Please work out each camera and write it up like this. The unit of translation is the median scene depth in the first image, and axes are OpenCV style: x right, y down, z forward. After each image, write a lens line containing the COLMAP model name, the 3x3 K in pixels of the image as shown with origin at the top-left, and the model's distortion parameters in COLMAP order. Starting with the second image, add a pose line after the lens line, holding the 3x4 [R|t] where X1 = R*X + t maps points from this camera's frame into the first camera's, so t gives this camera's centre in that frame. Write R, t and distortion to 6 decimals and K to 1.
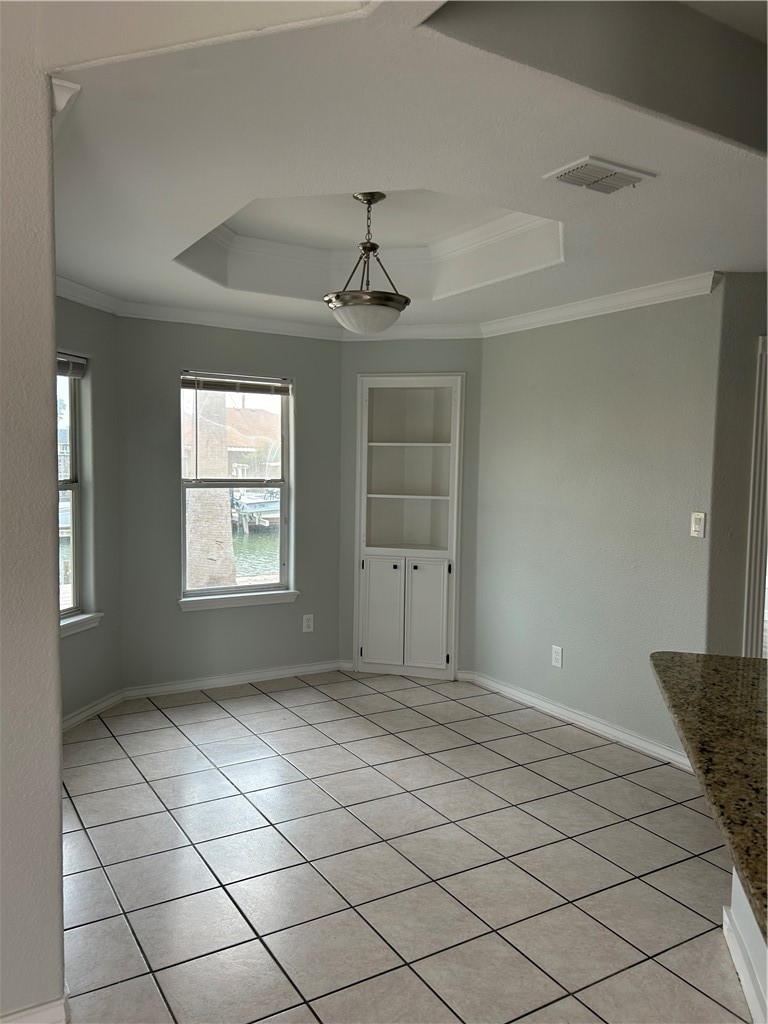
lens RADIAL K [[768.2, 0, 384.9], [0, 768.2, 518.6], [0, 0, 1]] dist [0.048100, -0.058786]
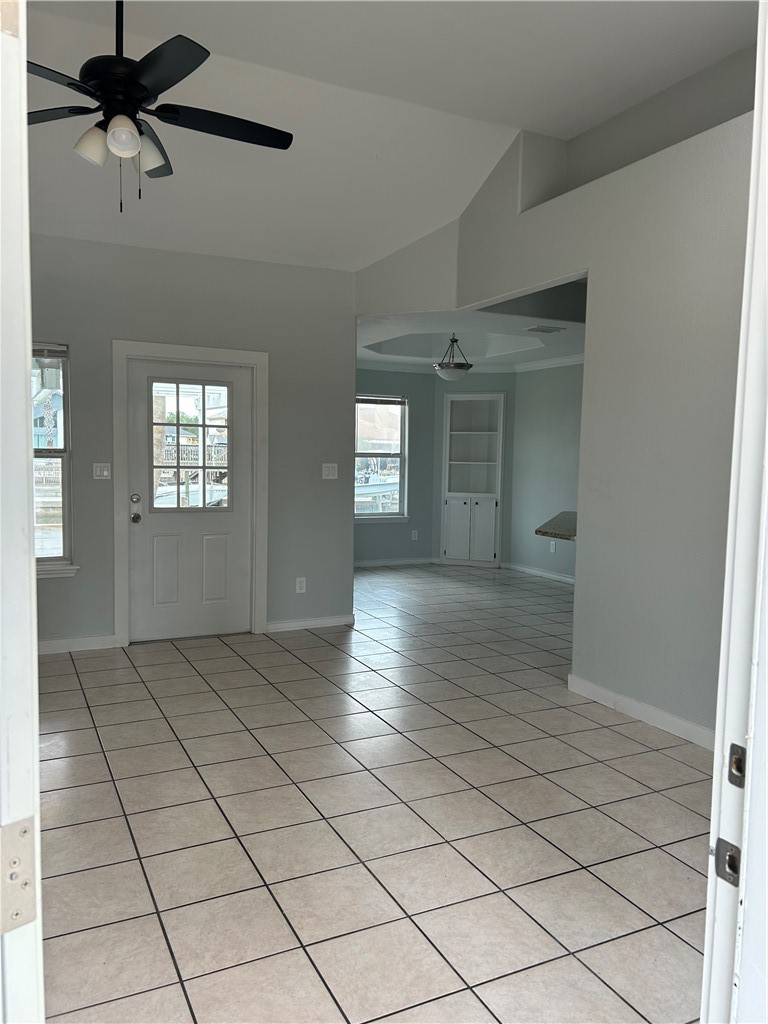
lens RADIAL K [[768.2, 0, 387.3], [0, 768.2, 511.5], [0, 0, 1]] dist [0.048100, -0.058786]
pose [[0.995997, 0.008147, -0.089016, -0.006928], [-0.007144, 0.999907, 0.011580, 0.063140], [0.089102, -0.010898, 0.995963, -0.761337]]
